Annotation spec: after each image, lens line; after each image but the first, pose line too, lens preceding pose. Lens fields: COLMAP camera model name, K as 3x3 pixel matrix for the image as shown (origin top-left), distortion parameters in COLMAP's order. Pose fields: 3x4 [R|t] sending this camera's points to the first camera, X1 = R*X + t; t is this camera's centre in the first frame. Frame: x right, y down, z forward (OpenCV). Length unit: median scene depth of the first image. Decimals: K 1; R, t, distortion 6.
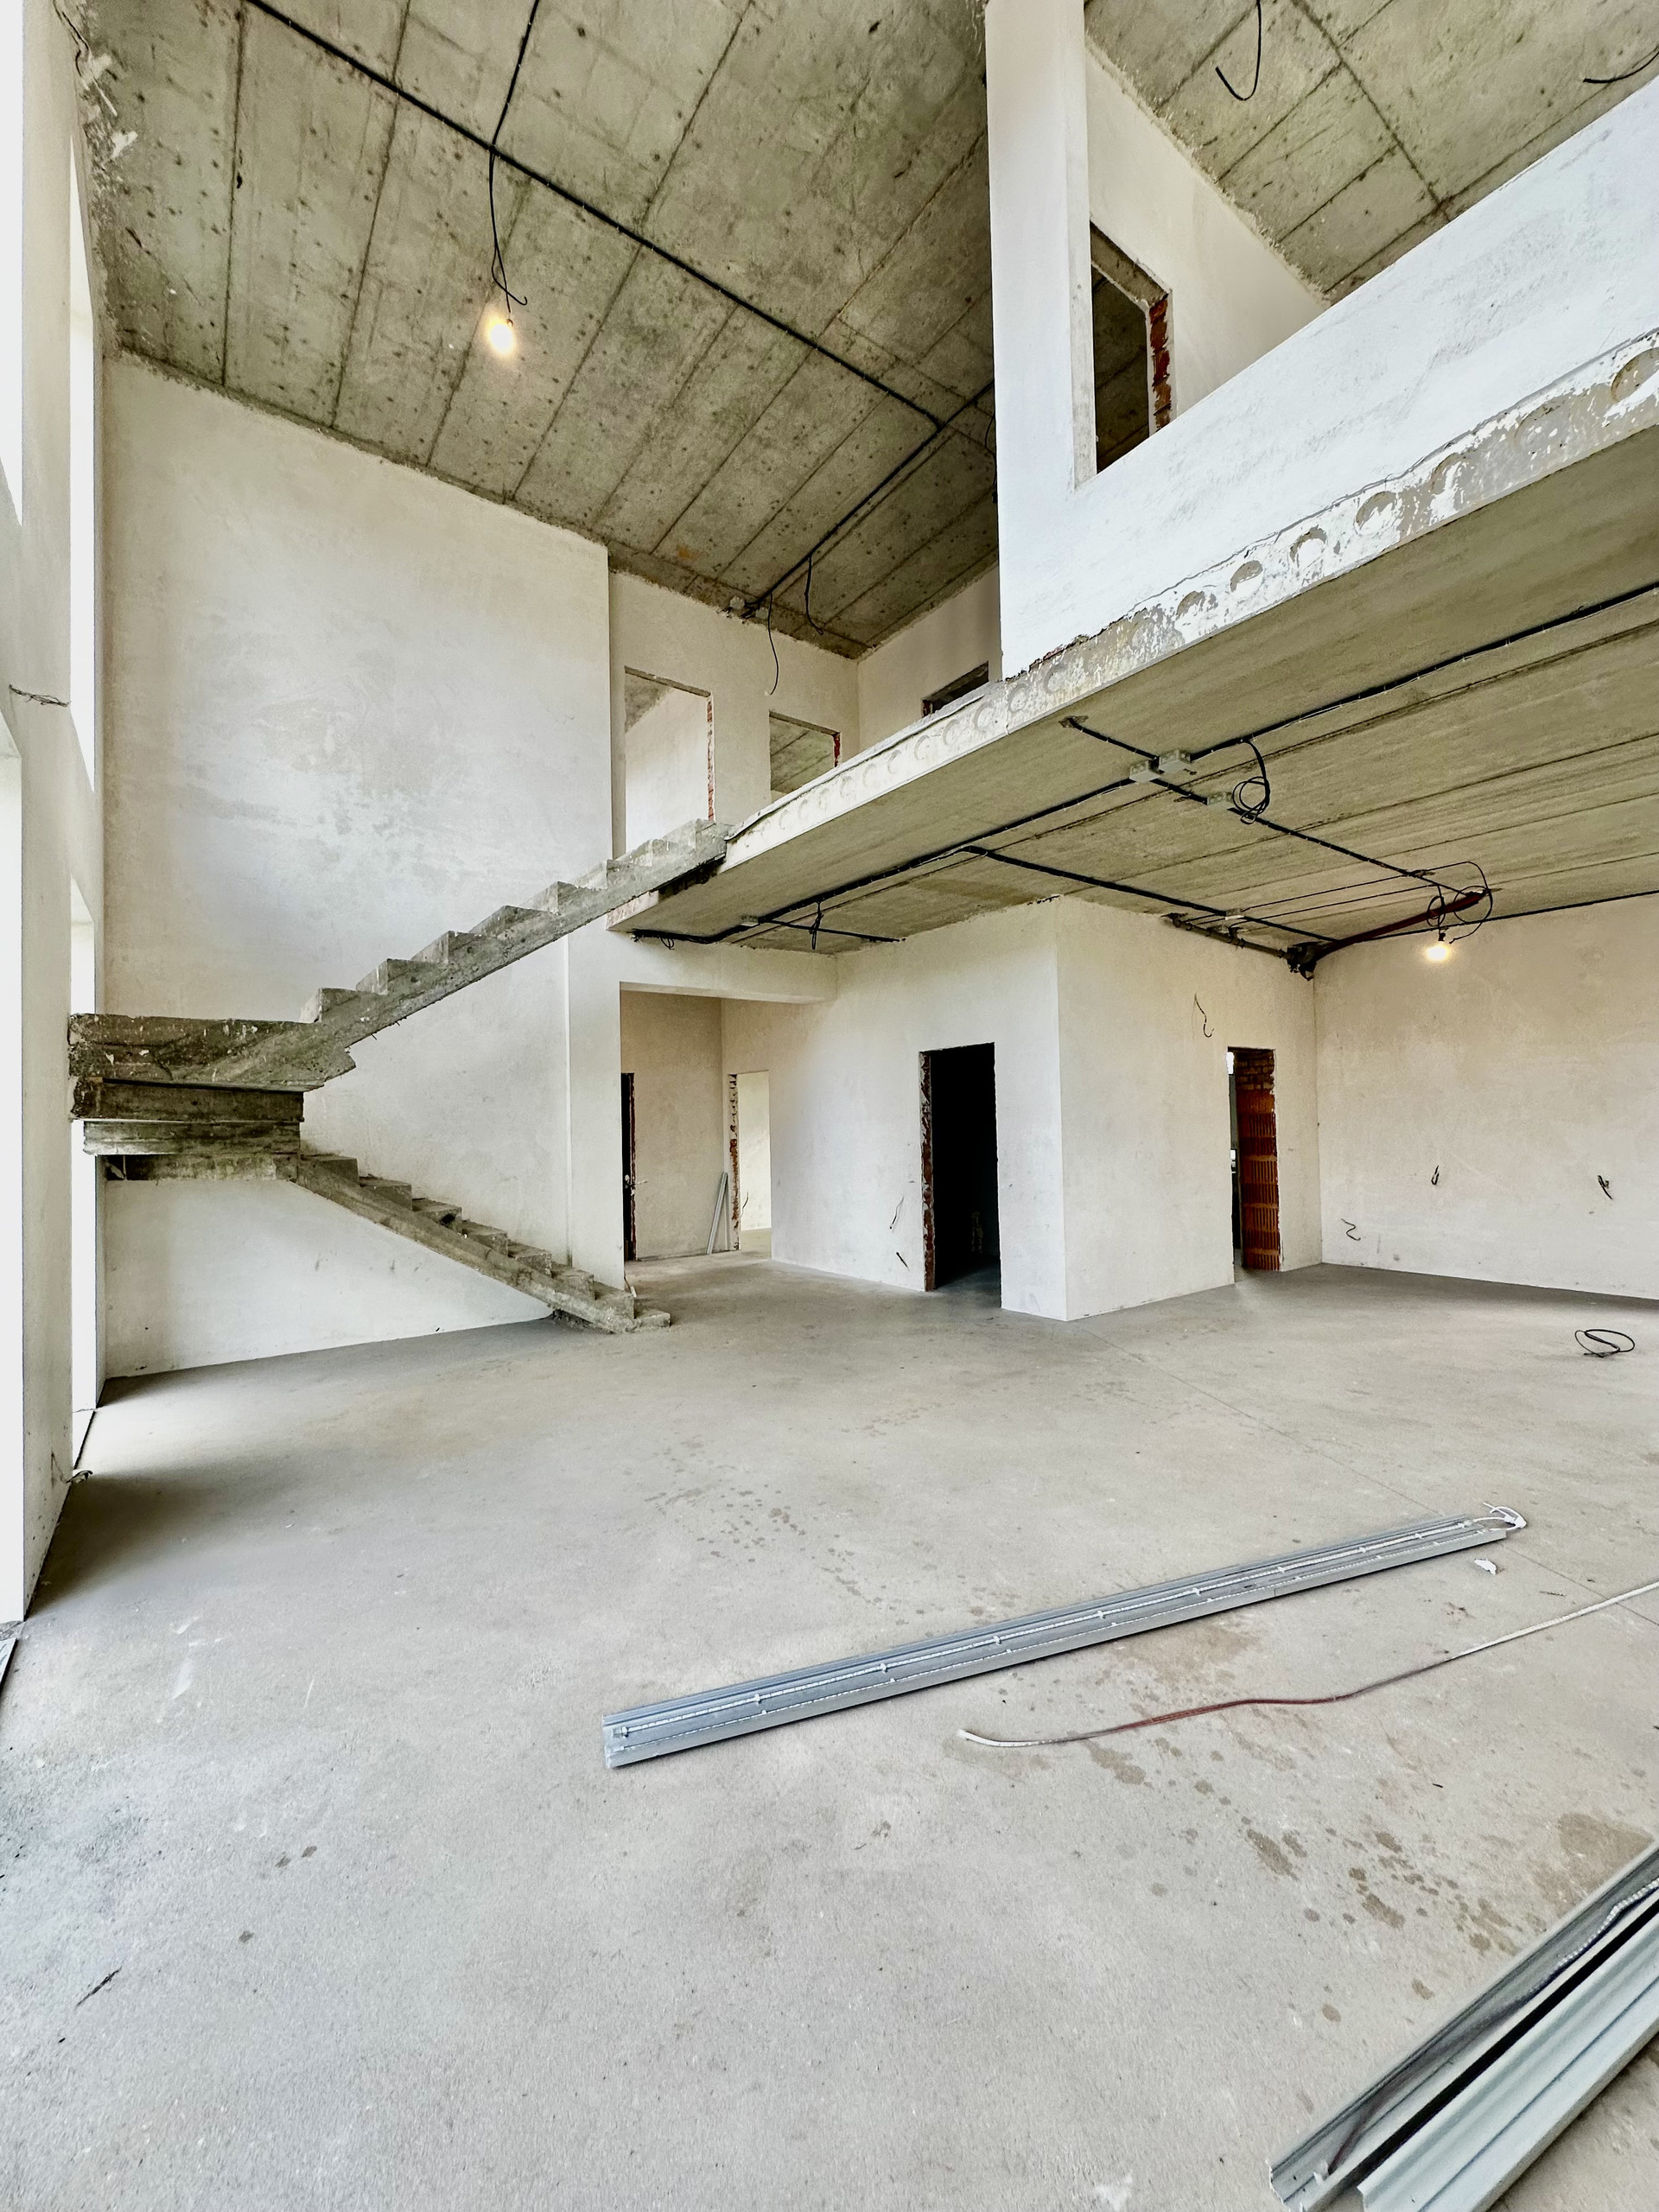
lens RADIAL K [[876.9, 0, 825.6], [0, 876.9, 1106.5], [0, 0, 1]] dist [-0.000932, -0.000353]
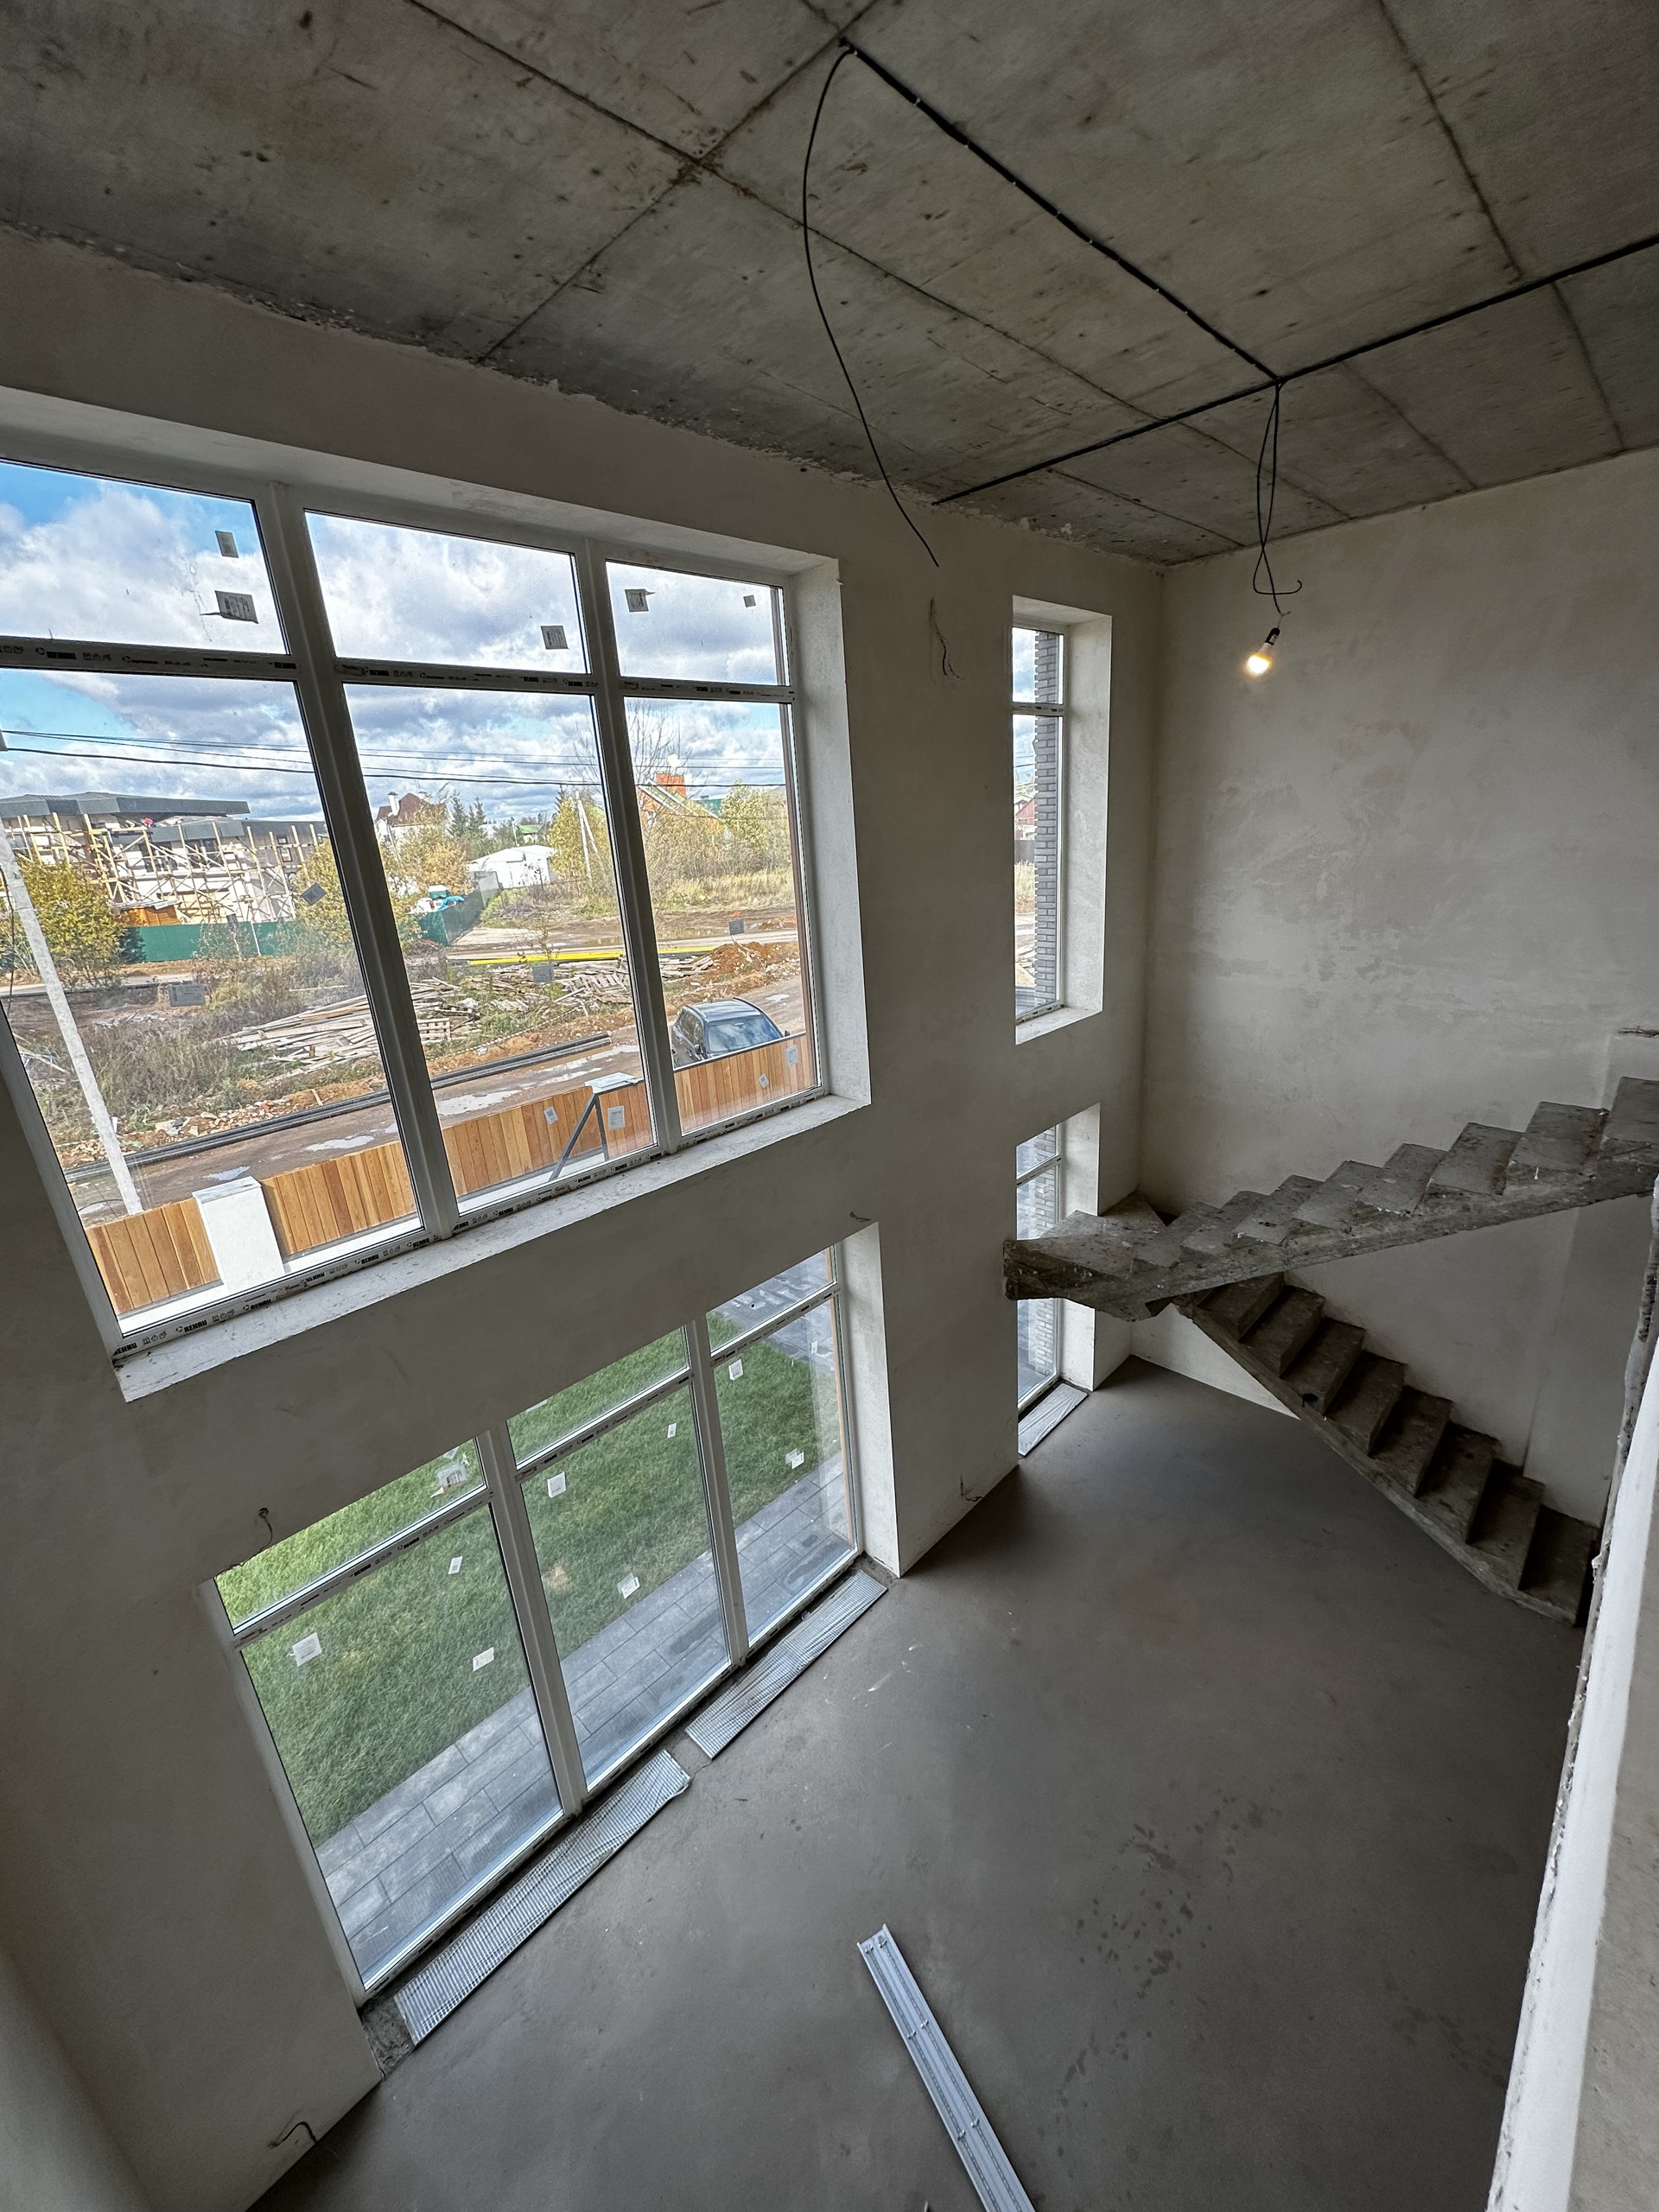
lens RADIAL K [[876.9, 0, 833.8], [0, 876.9, 1107.6], [0, 0, 1]] dist [-0.000932, -0.000353]
pose [[0.169884, 0.312932, -0.934459, 0.328938], [0.086913, 0.939789, 0.330518, -0.557264], [0.981624, -0.137366, 0.132457, 0.307153]]
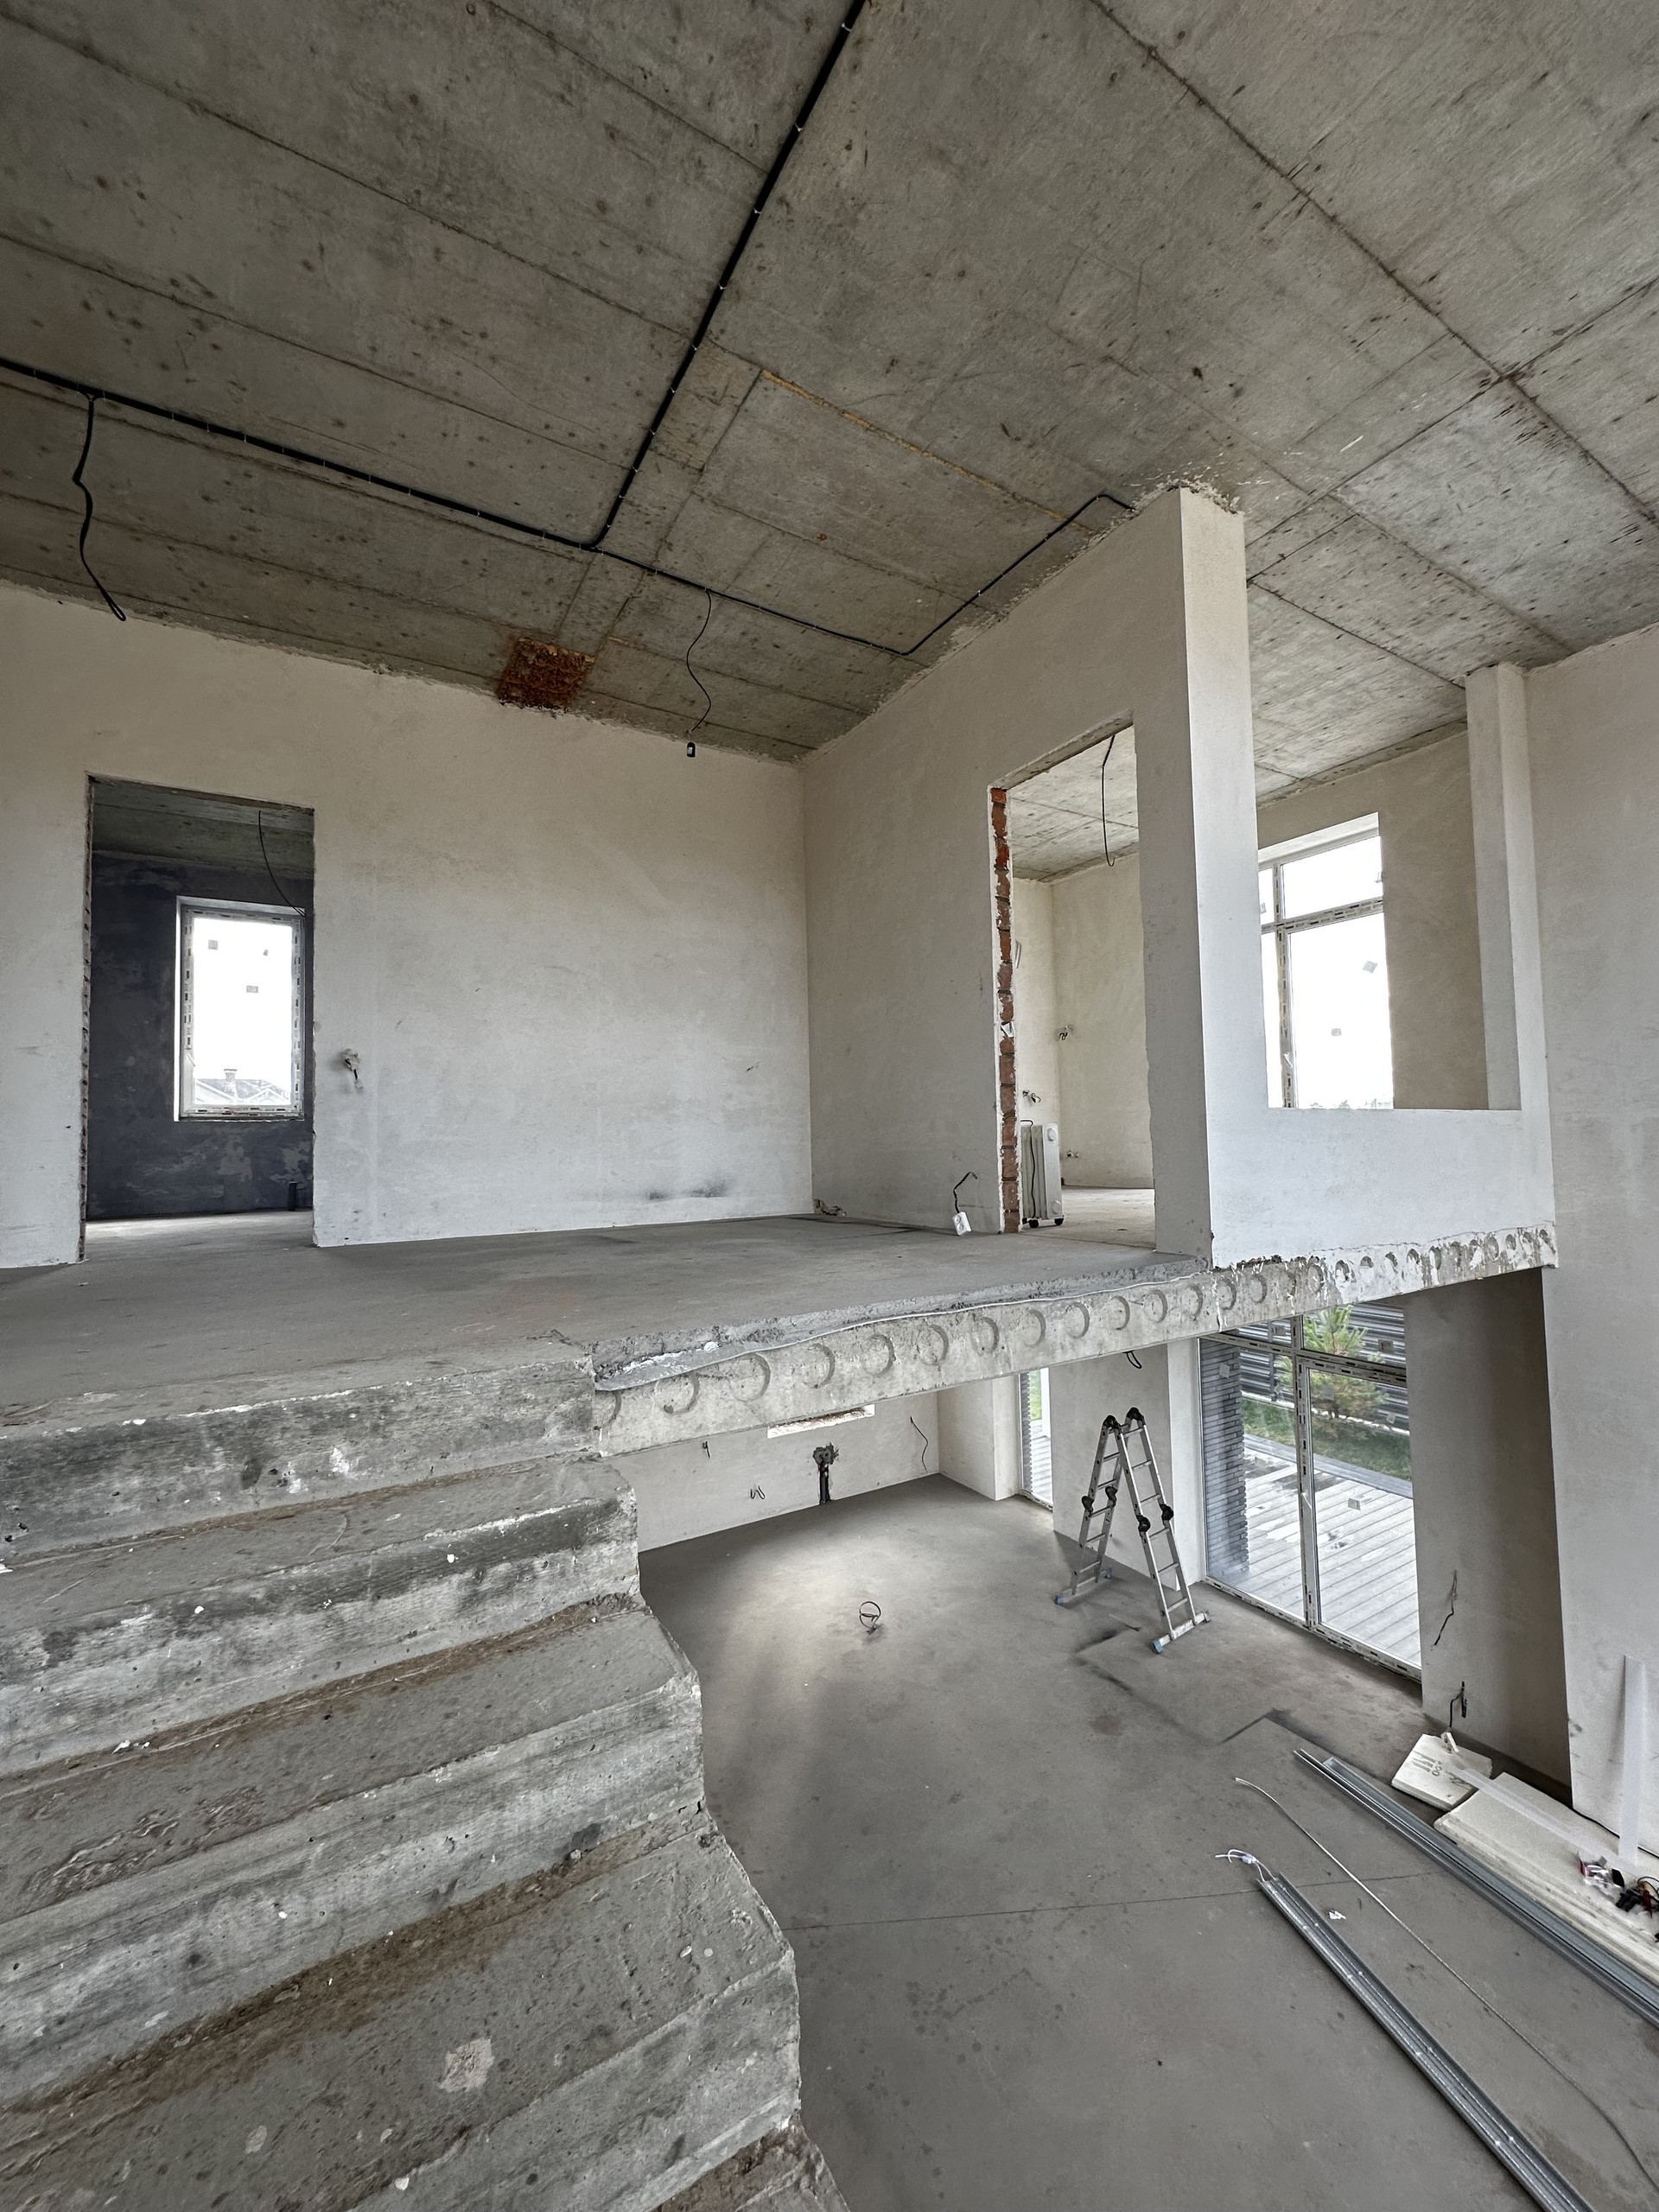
lens RADIAL K [[876.9, 0, 829.1], [0, 876.9, 1102.7], [0, 0, 1]] dist [-0.000932, -0.000353]
pose [[0.093247, 0.063607, 0.993609, -0.425741], [-0.000732, 0.997961, -0.063817, -0.362000], [-0.995643, 0.005223, 0.093103, 0.790770]]
